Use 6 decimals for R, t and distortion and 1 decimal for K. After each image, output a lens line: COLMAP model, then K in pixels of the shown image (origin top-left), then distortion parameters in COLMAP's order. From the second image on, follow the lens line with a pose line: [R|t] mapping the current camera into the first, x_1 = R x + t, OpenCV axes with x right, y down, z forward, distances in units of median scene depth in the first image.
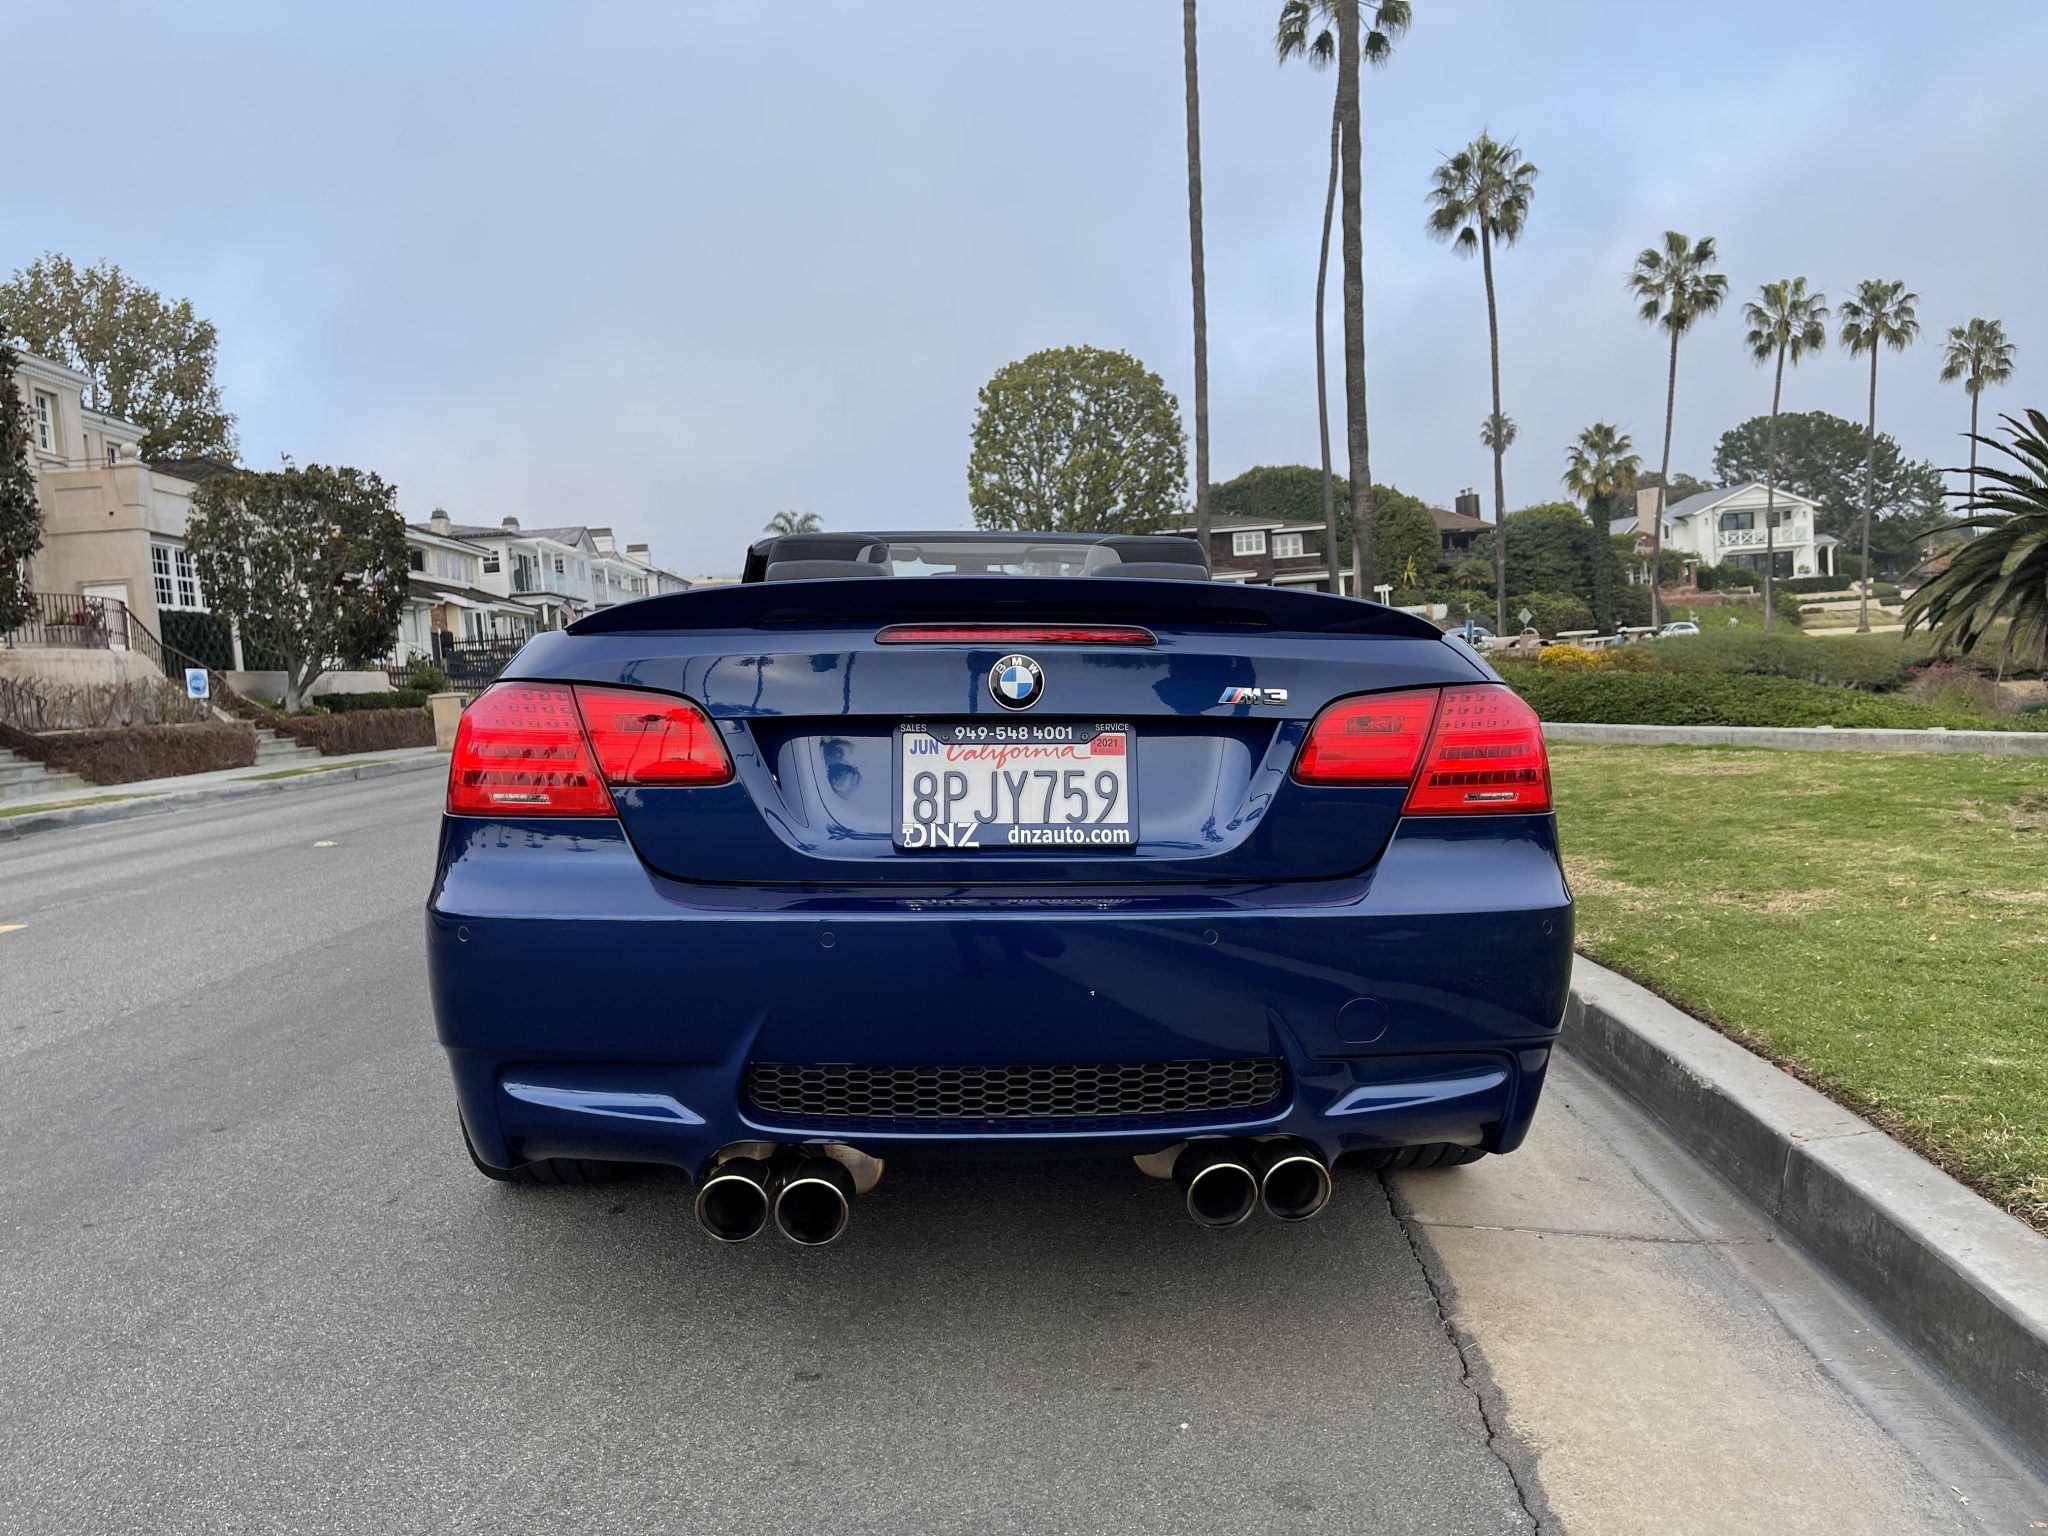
lens RADIAL K [[1547.3, 0, 1033.6], [0, 1547.3, 746.0], [0, 0, 1]] dist [0.081724, -0.101603]
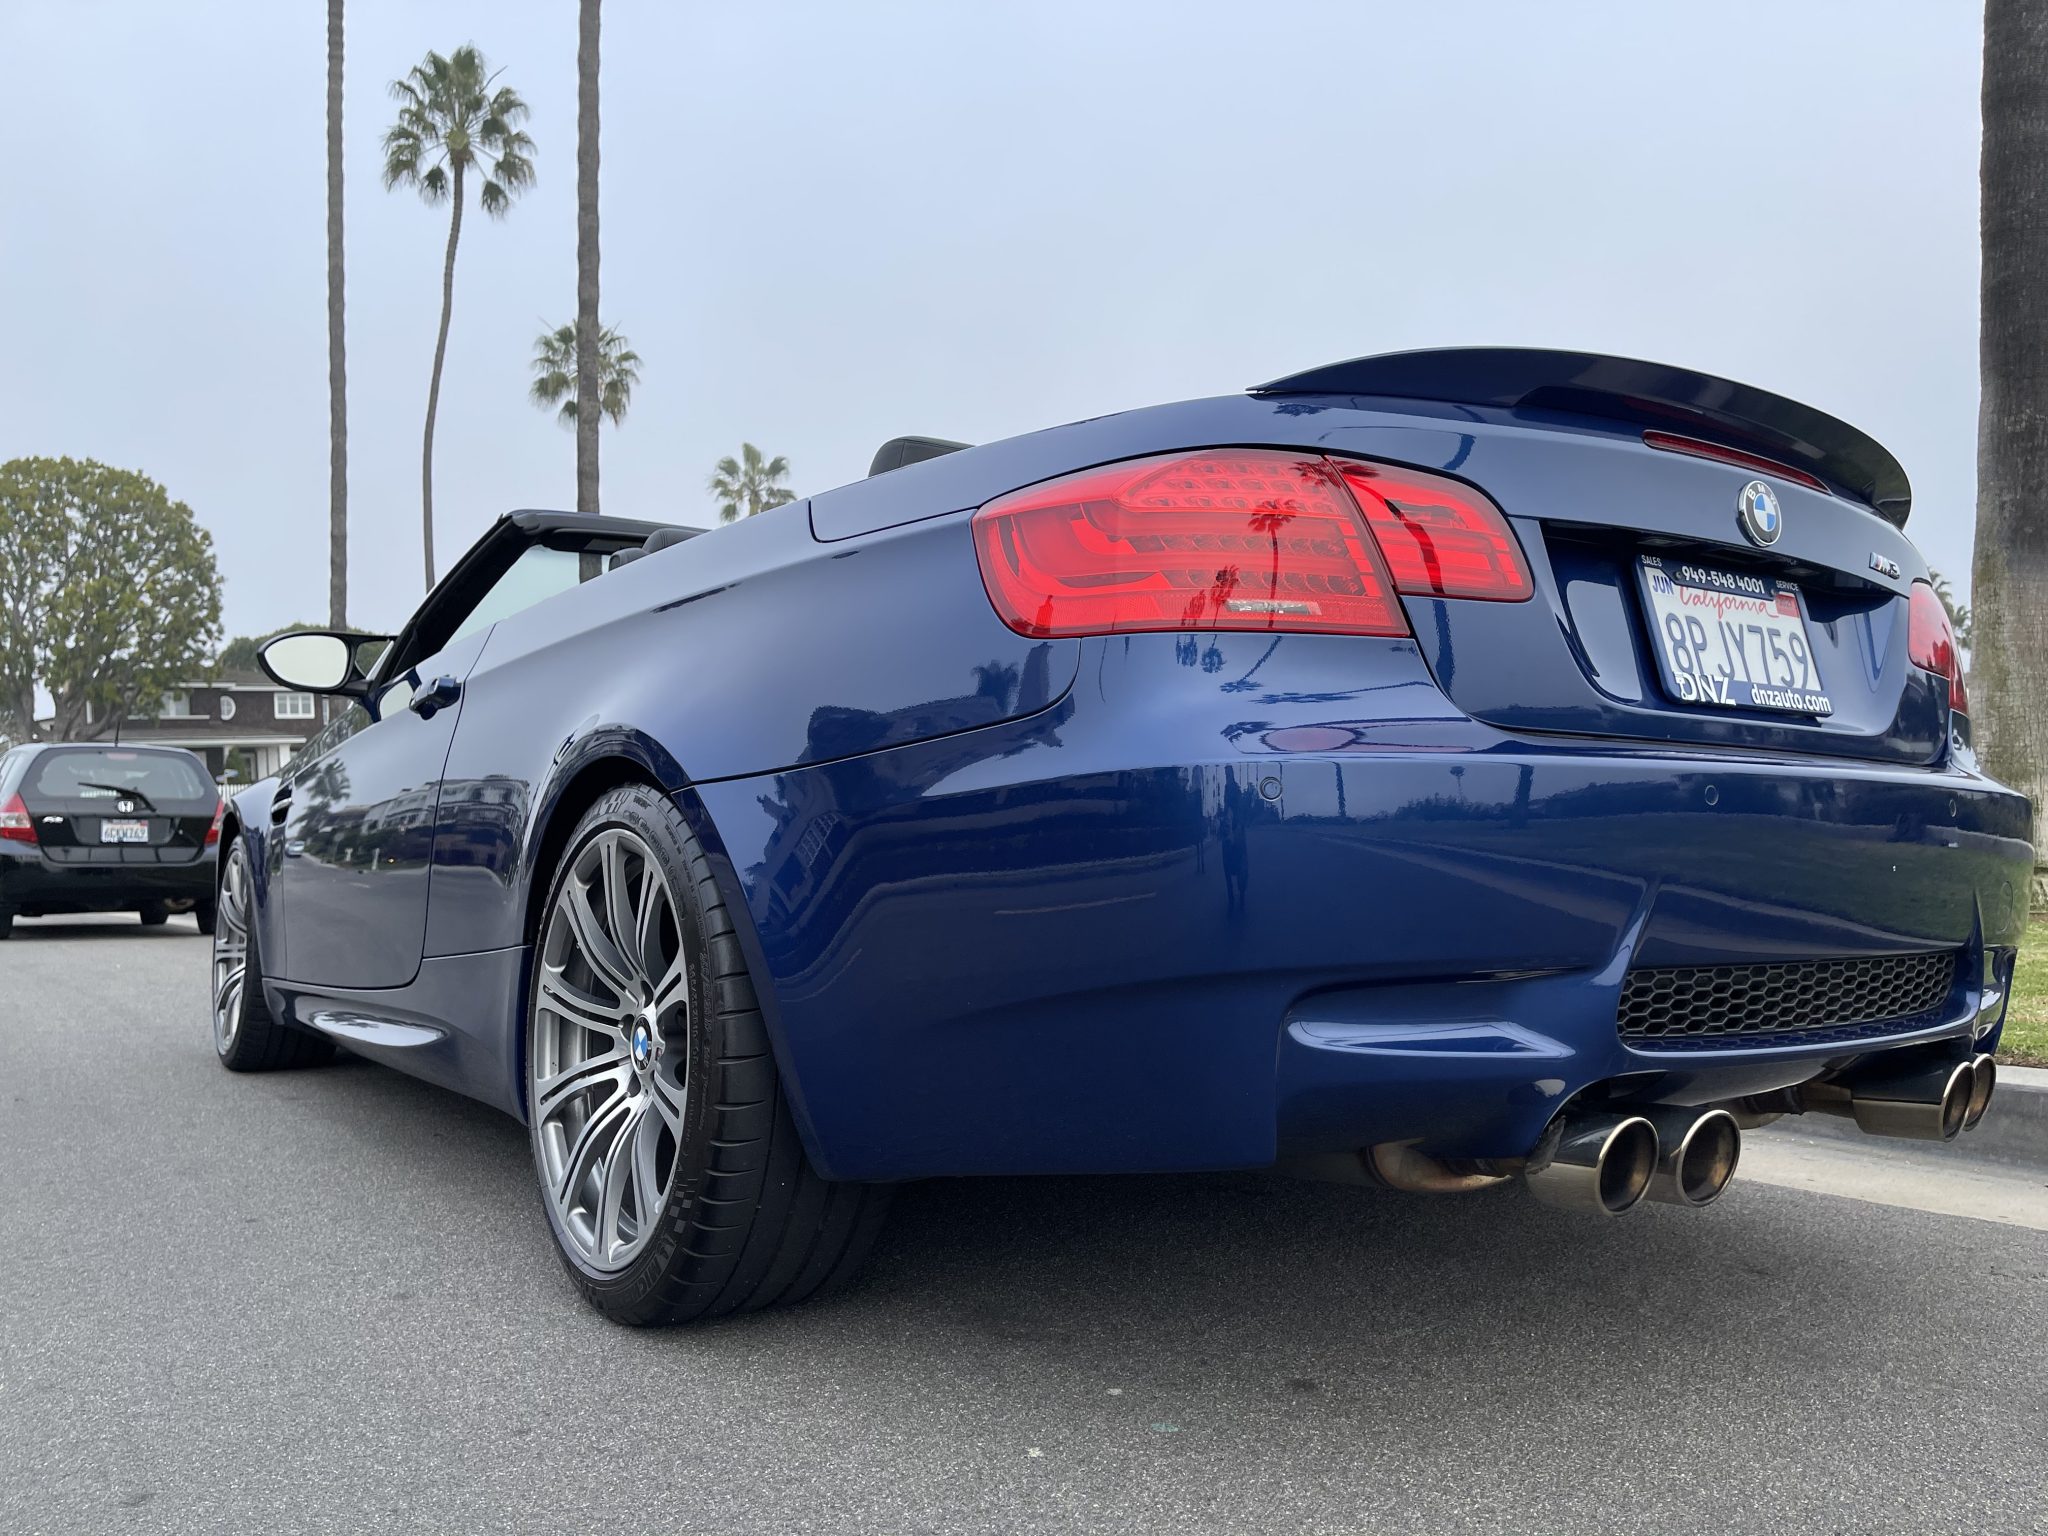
lens RADIAL K [[1550.6, 0, 1043.4], [0, 1550.6, 768.1], [0, 0, 1]] dist [0.080950, -0.100841]
pose [[0.819700, 0.043581, 0.571133, -0.802730], [0.016447, 0.994899, -0.099522, 0.173148], [-0.572557, 0.090971, 0.814802, 0.523653]]
